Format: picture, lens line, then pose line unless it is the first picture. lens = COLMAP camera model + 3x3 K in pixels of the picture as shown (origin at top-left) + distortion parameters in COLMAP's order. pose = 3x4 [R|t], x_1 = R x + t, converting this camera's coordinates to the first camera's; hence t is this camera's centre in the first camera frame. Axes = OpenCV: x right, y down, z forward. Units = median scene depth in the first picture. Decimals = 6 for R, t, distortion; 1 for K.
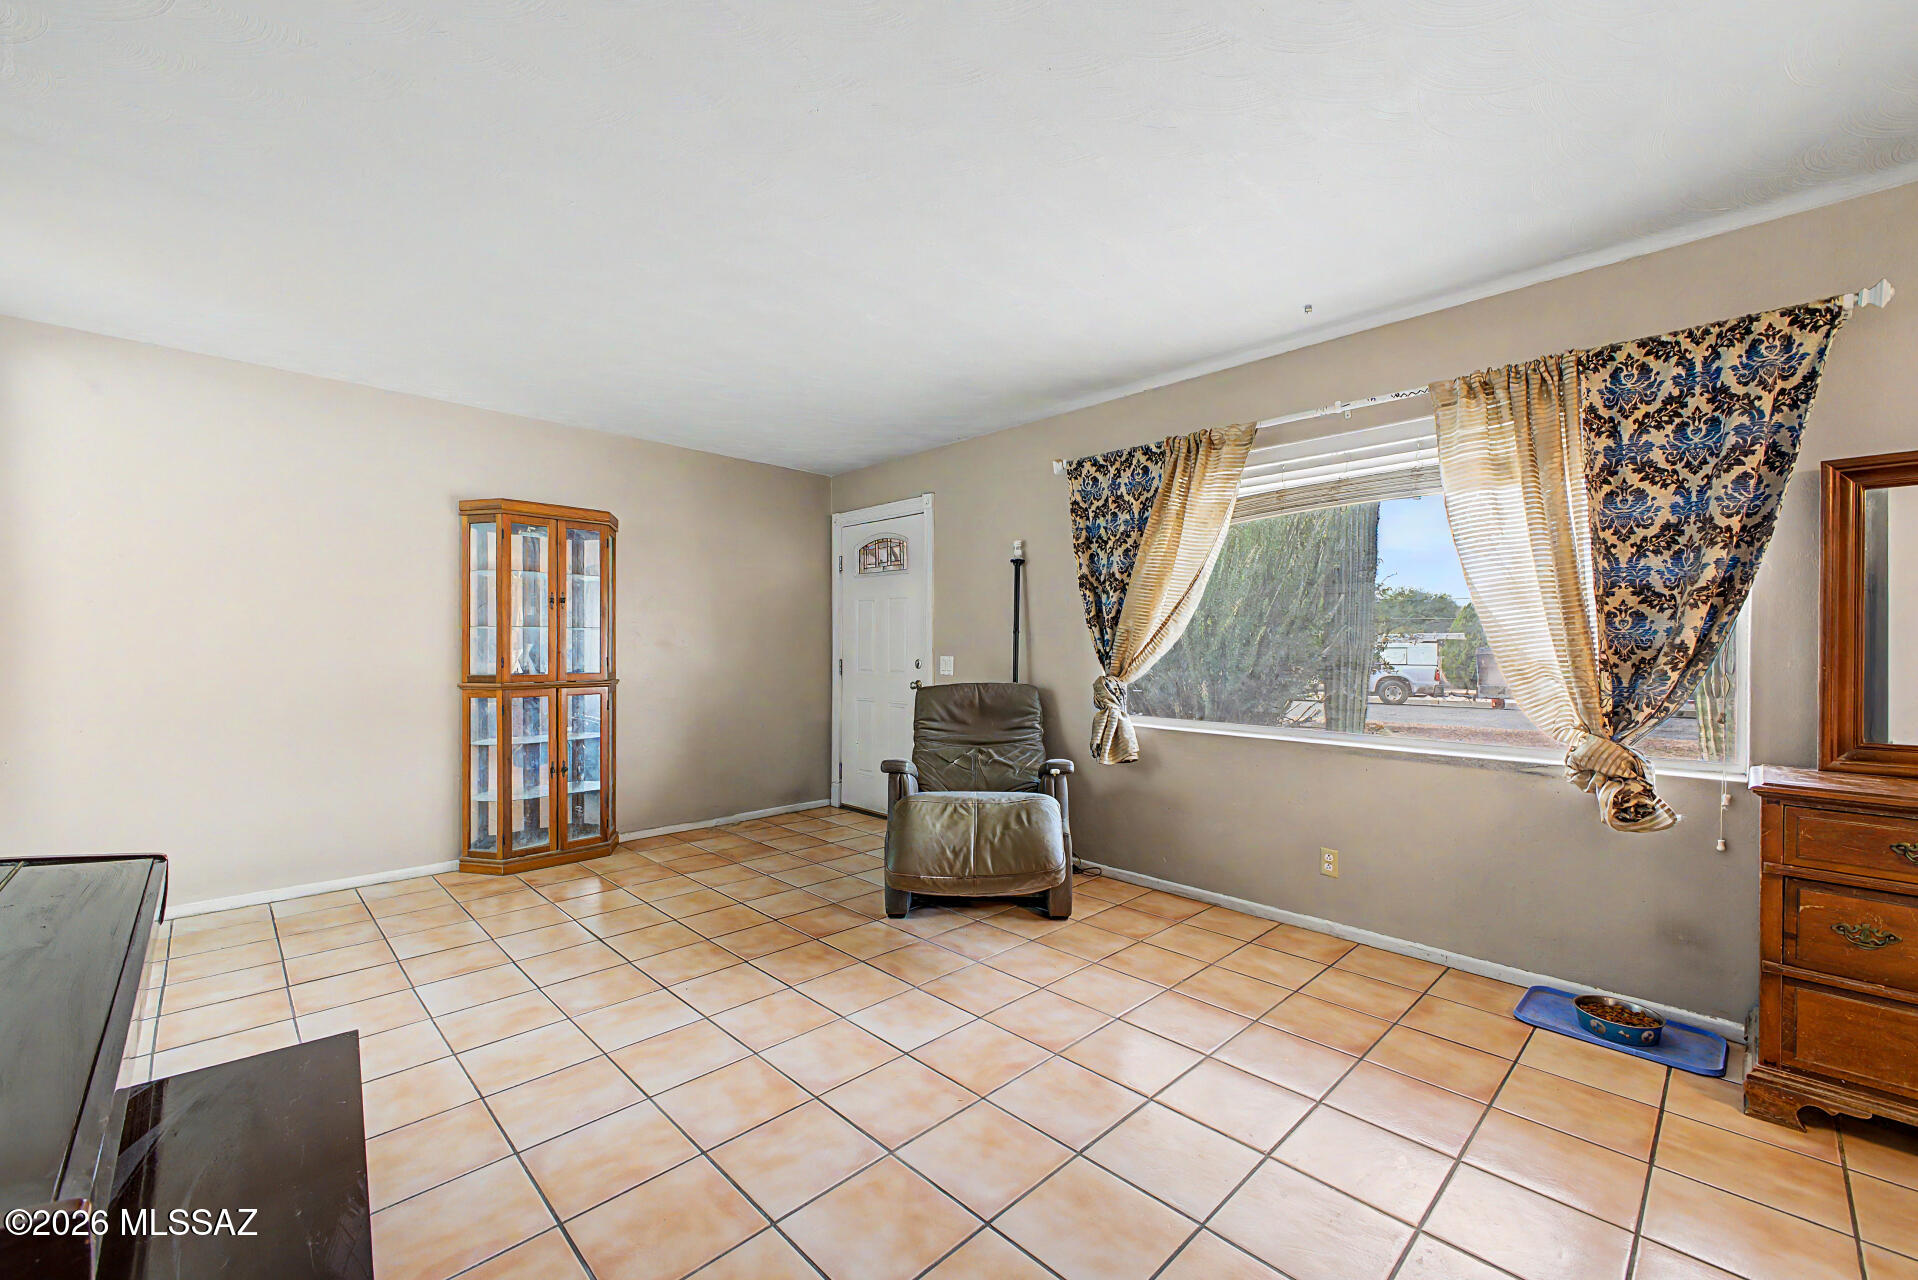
lens RADIAL K [[764.4, 0, 959.0], [0, 764.4, 640.0], [0, 0, 1]] dist [0.012320, -0.000214]
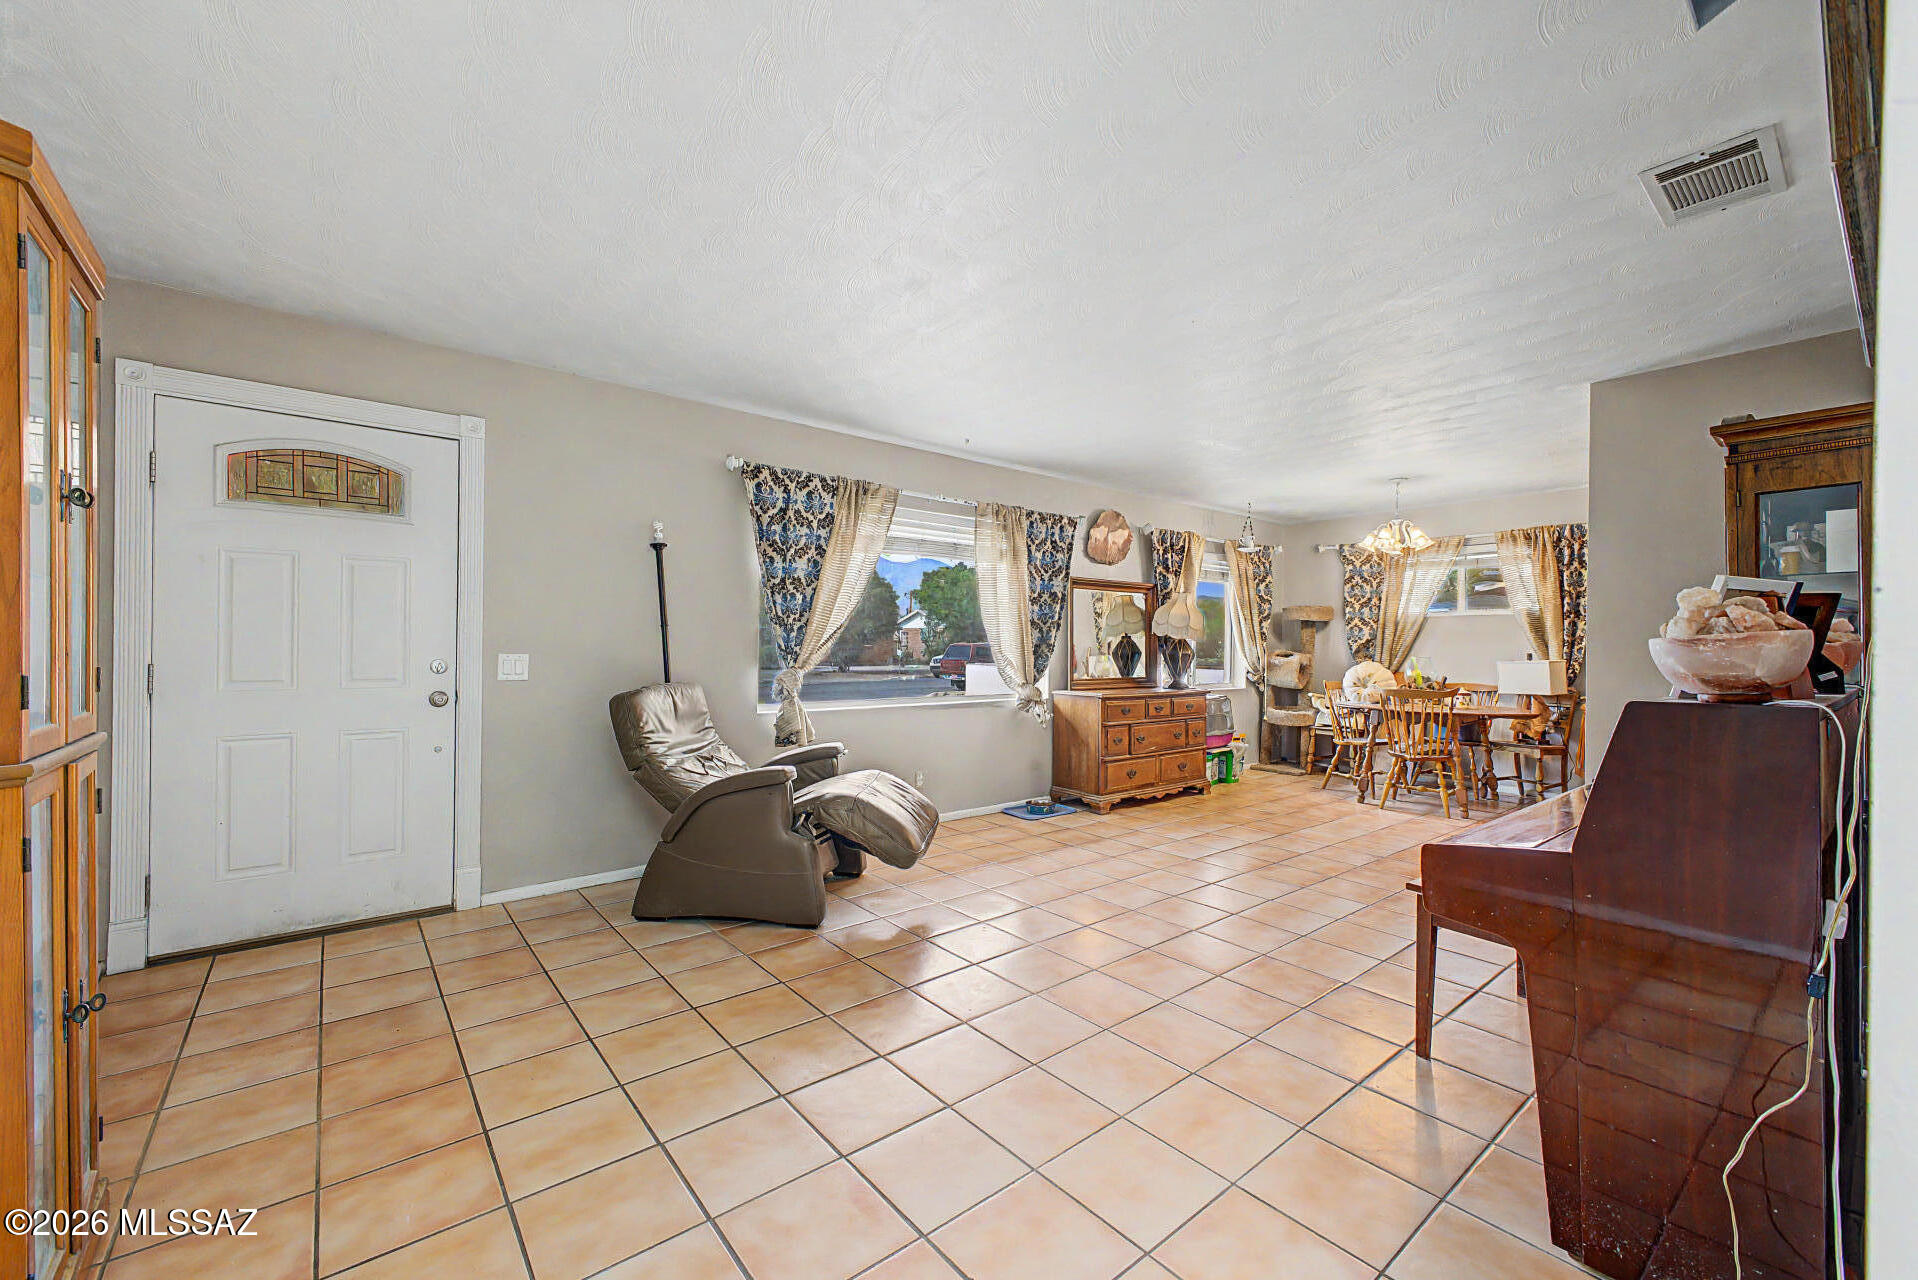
lens RADIAL K [[764.4, 0, 959.0], [0, 764.4, 640.0], [0, 0, 1]] dist [0.012320, -0.000214]
pose [[0.089904, 0.005904, 0.995933, -1.065637], [-0.019182, 0.999807, -0.004195, 0.004914], [-0.995766, -0.018727, 0.090000, 0.774788]]
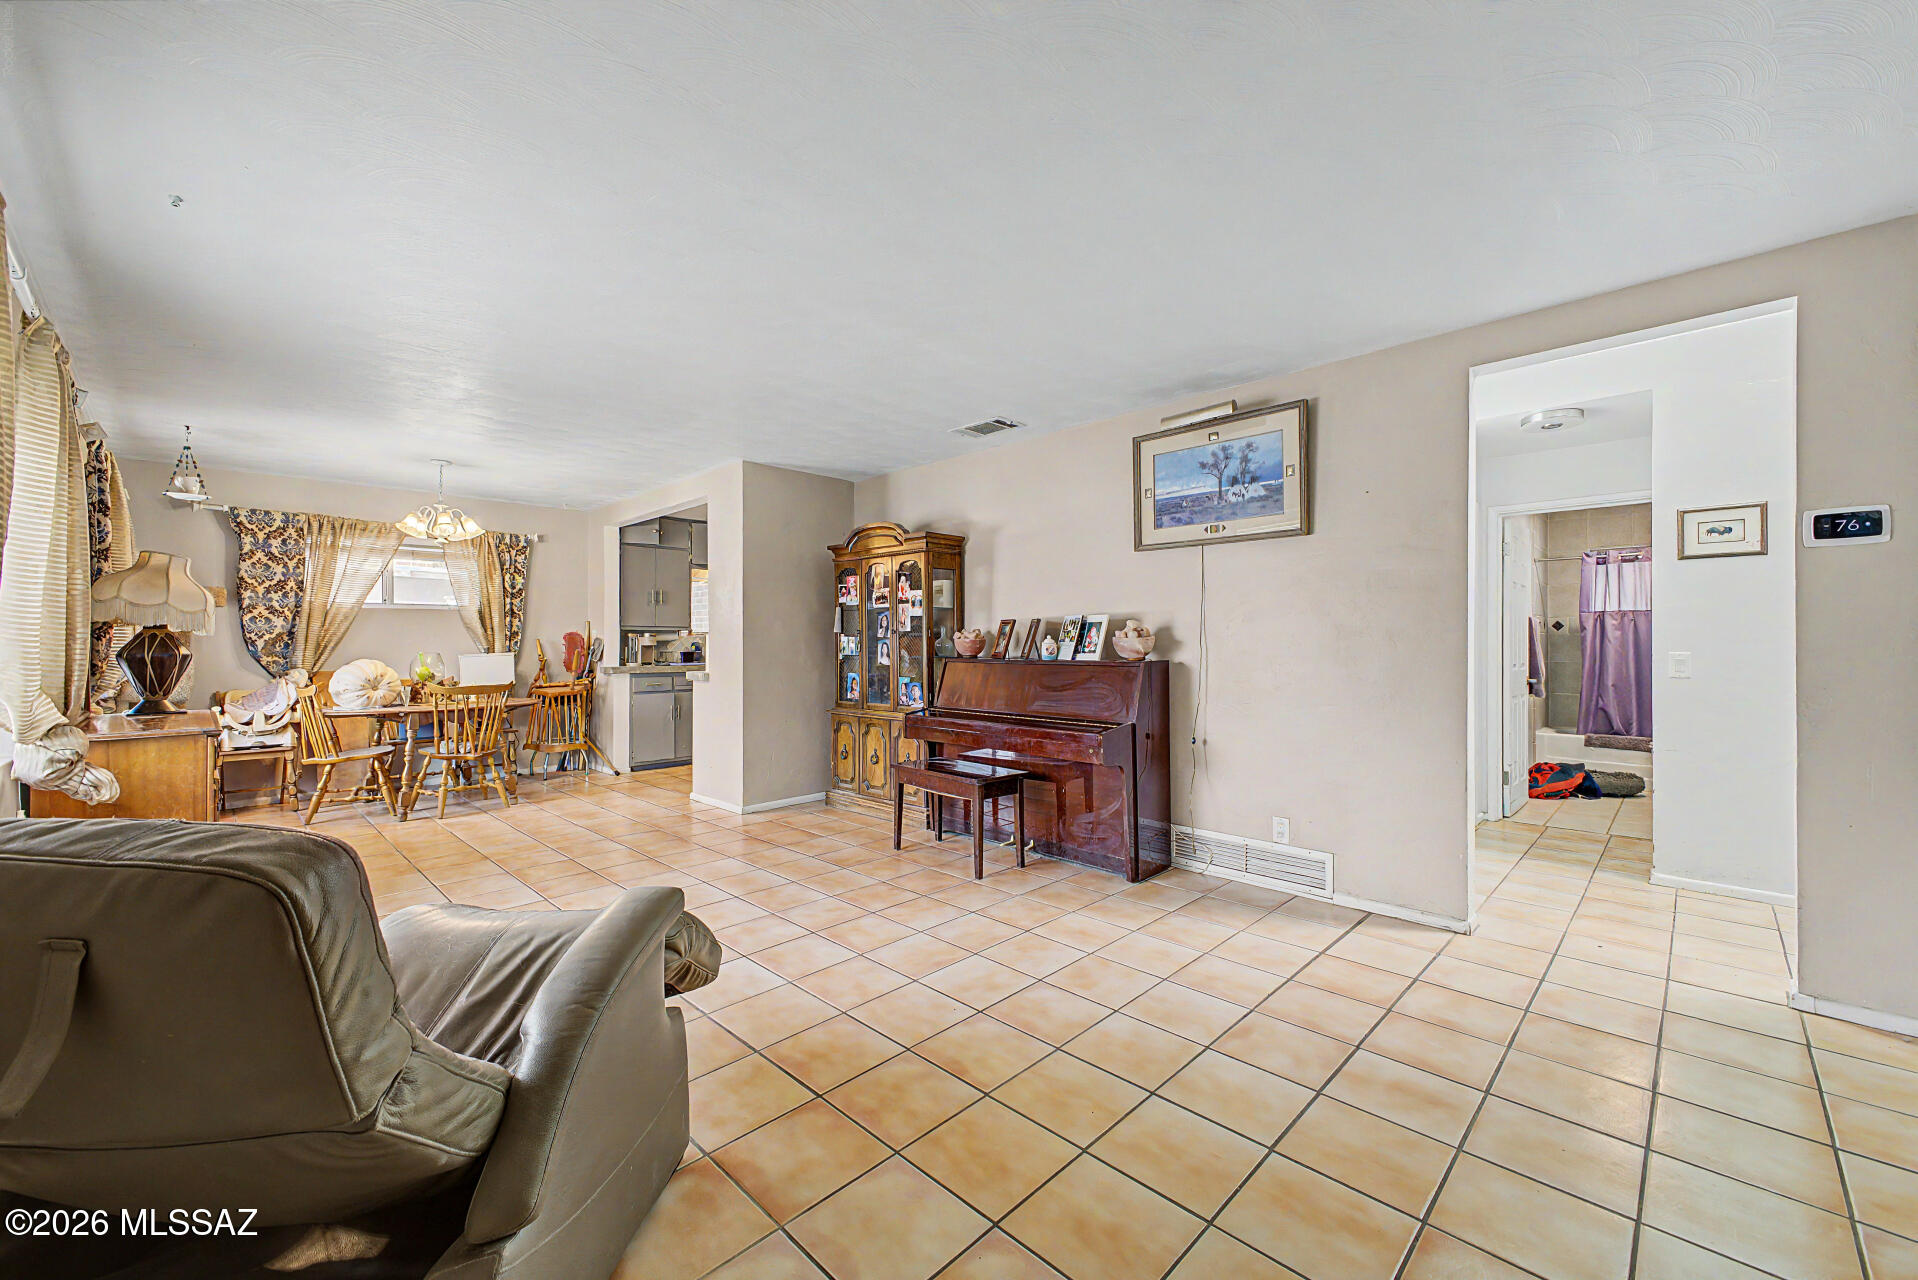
lens RADIAL K [[755.7, 0, 959.0], [0, 755.7, 640.0], [0, 0, 1]] dist [0.010845, -0.000245]
pose [[-0.999895, -0.000985, -0.014427, -0.285018], [-0.000715, 0.999825, -0.018690, 0.019436], [0.014443, -0.018678, -0.999721, 1.591527]]
